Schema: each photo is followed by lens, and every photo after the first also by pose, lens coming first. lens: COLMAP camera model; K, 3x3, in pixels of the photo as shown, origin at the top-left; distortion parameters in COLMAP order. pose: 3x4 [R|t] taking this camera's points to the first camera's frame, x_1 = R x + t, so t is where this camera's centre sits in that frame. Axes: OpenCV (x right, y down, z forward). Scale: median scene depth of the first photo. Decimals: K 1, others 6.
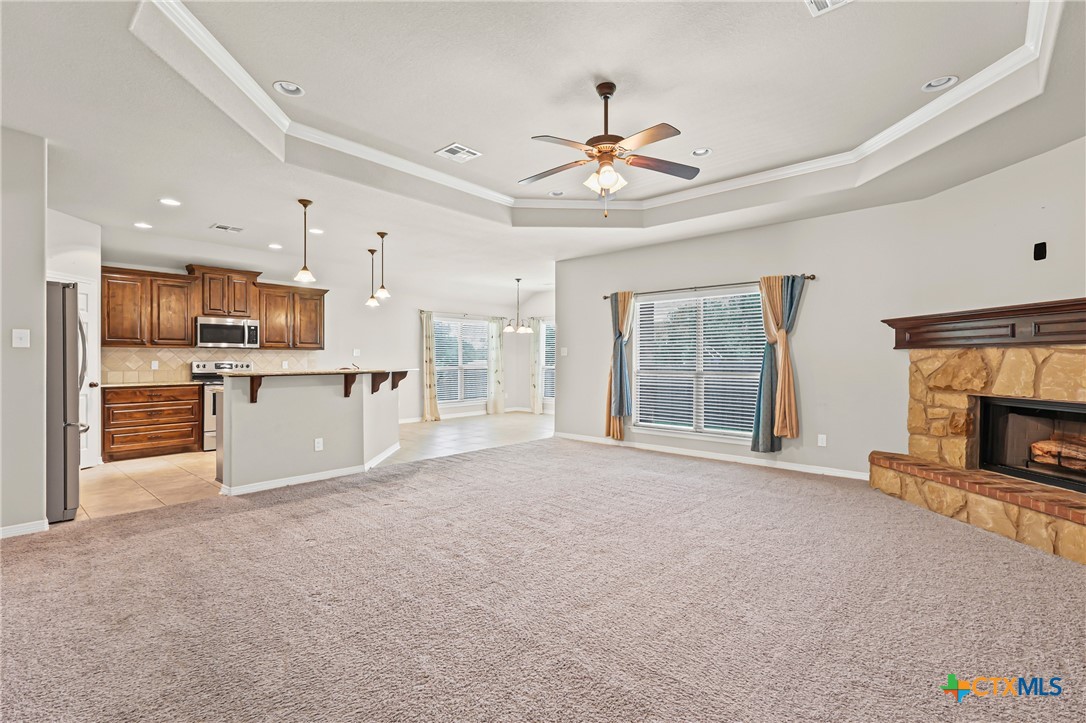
lens RADIAL K [[500.7, 0, 538.0], [0, 500.7, 359.8], [0, 0, 1]] dist [0.001182, 0.000337]
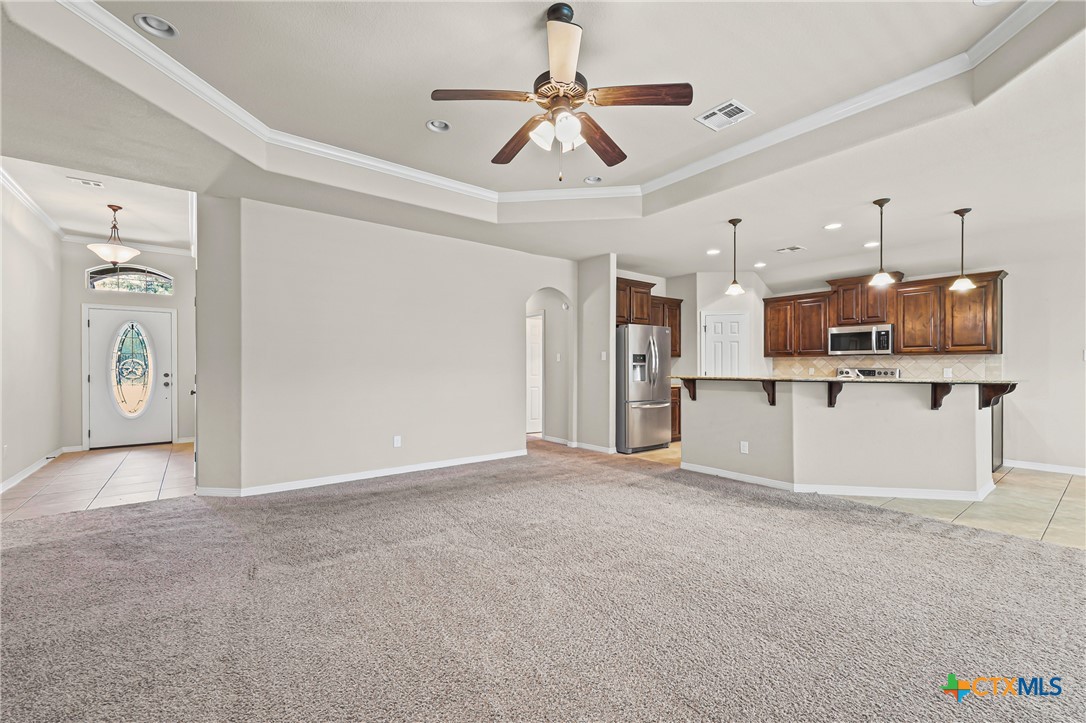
lens RADIAL K [[452.7, 0, 539.5], [0, 452.7, 367.9], [0, 0, 1]] dist [0.002447, 0.000109]
pose [[-0.183808, 0.001842, -0.982960, 0.420784], [-0.001251, 0.999997, 0.002108, 0.001413], [0.982961, 0.001617, -0.183805, 0.556406]]
